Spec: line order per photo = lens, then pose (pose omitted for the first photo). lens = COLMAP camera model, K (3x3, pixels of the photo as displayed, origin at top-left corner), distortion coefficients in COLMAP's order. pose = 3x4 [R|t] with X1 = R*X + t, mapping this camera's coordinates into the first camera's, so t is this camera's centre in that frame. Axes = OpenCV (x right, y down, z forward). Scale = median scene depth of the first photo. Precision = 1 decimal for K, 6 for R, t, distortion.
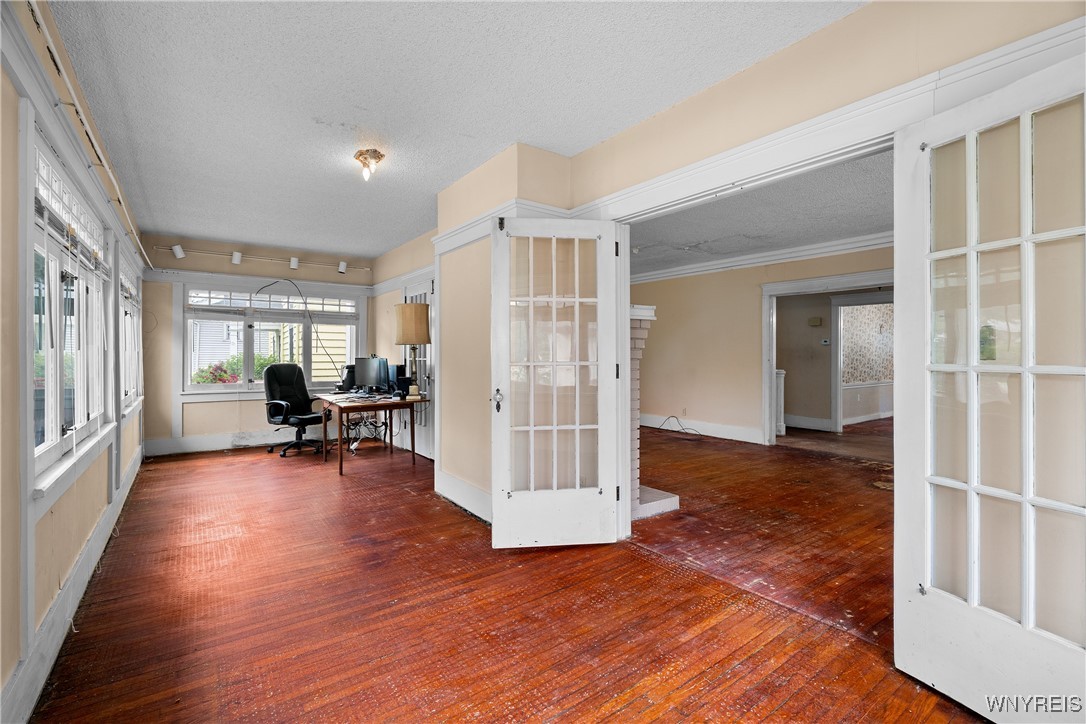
lens RADIAL K [[493.7, 0, 547.7], [0, 493.7, 357.6], [0, 0, 1]] dist [-0.000338, -0.000779]
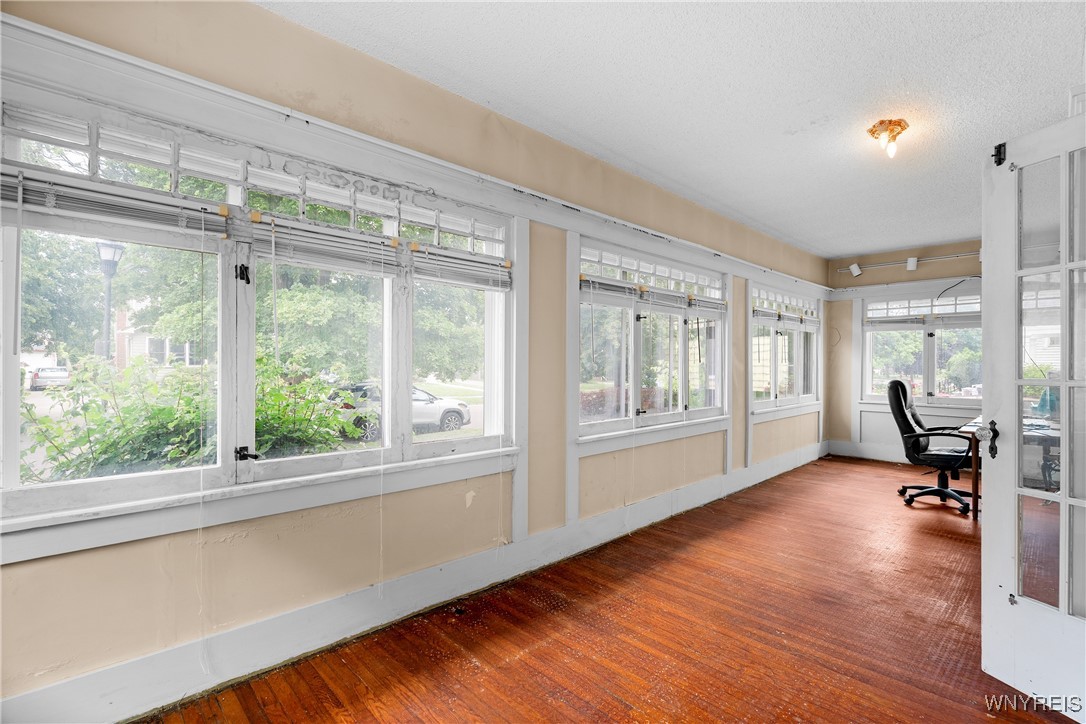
lens RADIAL K [[493.7, 0, 544.6], [0, 493.7, 365.5], [0, 0, 1]] dist [-0.000338, -0.000779]
pose [[0.137306, 0.002215, -0.990526, 0.238133], [-0.008441, 0.999964, 0.001066, -0.001226], [0.990493, 0.008215, 0.137320, 0.189345]]
